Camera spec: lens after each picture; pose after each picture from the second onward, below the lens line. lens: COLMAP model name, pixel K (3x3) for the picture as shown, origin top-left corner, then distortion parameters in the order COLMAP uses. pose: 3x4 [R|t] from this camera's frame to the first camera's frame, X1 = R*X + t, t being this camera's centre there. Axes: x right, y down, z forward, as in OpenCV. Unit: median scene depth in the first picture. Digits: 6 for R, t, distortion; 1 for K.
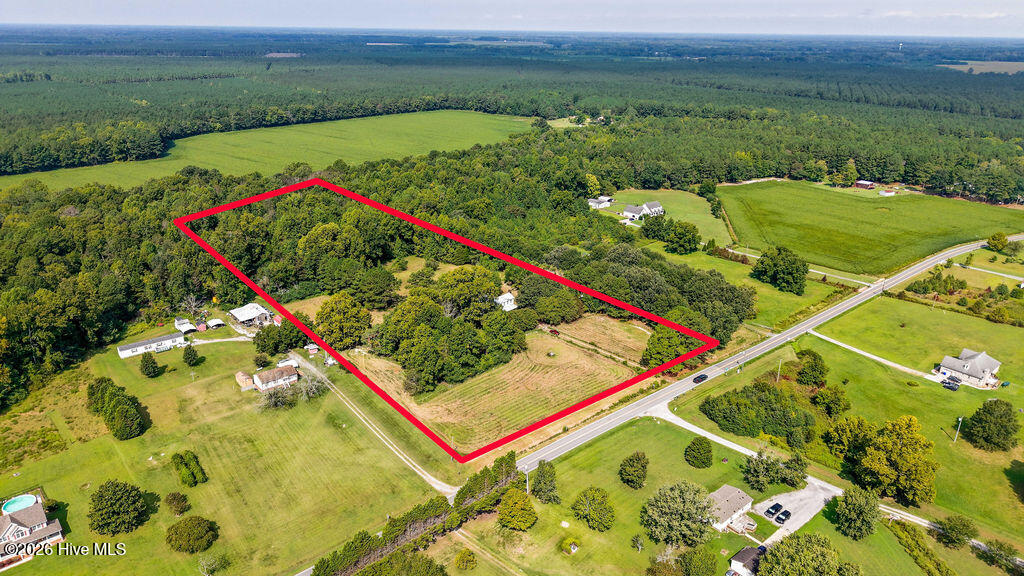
lens RADIAL K [[679.5, 0, 516.7], [0, 679.5, 289.9], [0, 0, 1]] dist [0.049271, -0.060002]
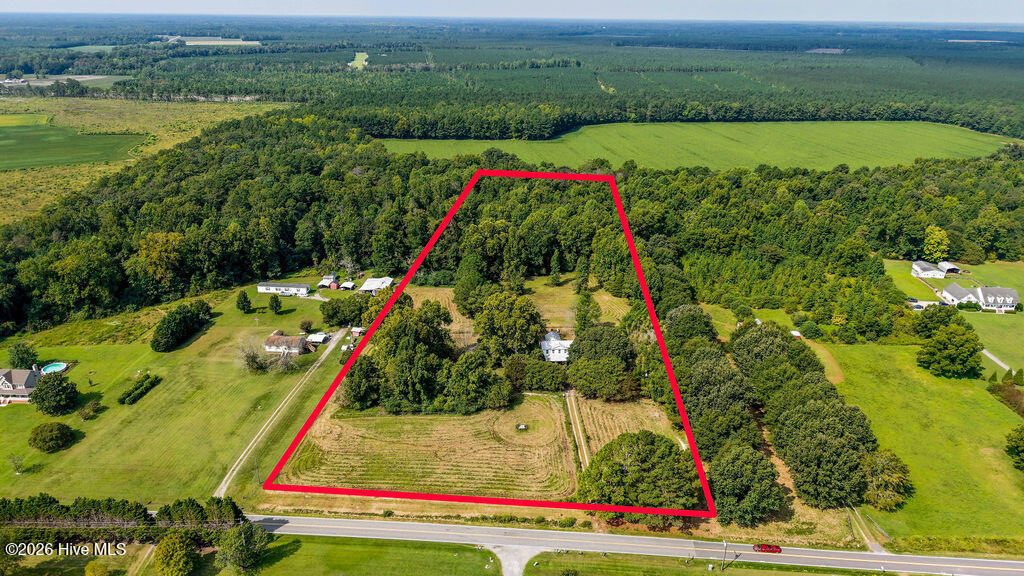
lens RADIAL K [[679.5, 0, 516.7], [0, 679.5, 289.9], [0, 0, 1]] dist [0.049271, -0.060002]
pose [[0.714488, 0.255674, -0.651258, 0.498969], [-0.251571, 0.962465, 0.101853, -0.132292], [0.652854, 0.091065, 0.751990, 0.367826]]
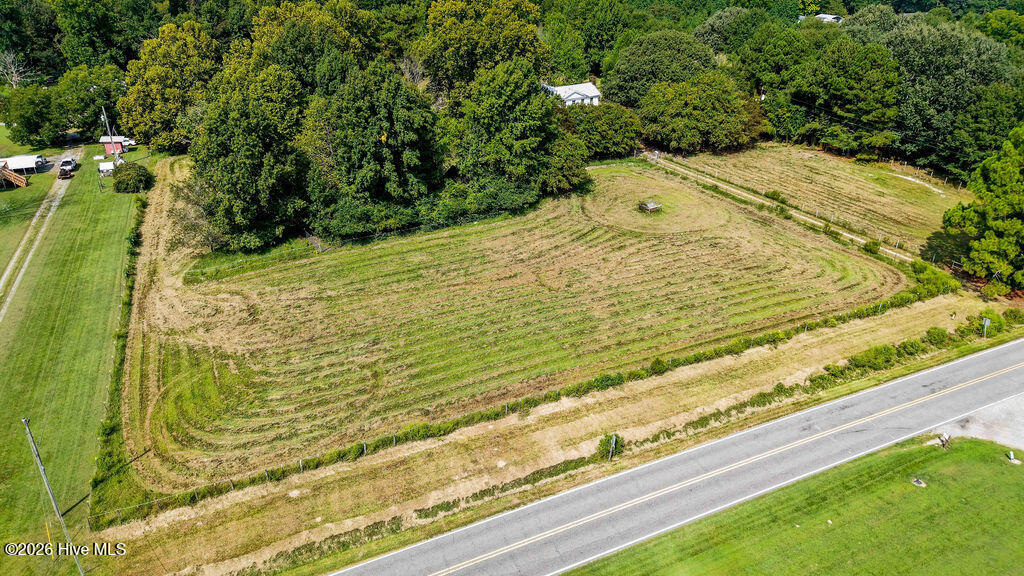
lens RADIAL K [[679.5, 0, 516.7], [0, 679.5, 289.9], [0, 0, 1]] dist [0.049271, -0.060002]
pose [[0.963587, 0.117692, -0.240101, 0.071482], [-0.091749, 0.988939, 0.116544, 0.097933], [0.251162, -0.090271, 0.963727, 0.598773]]
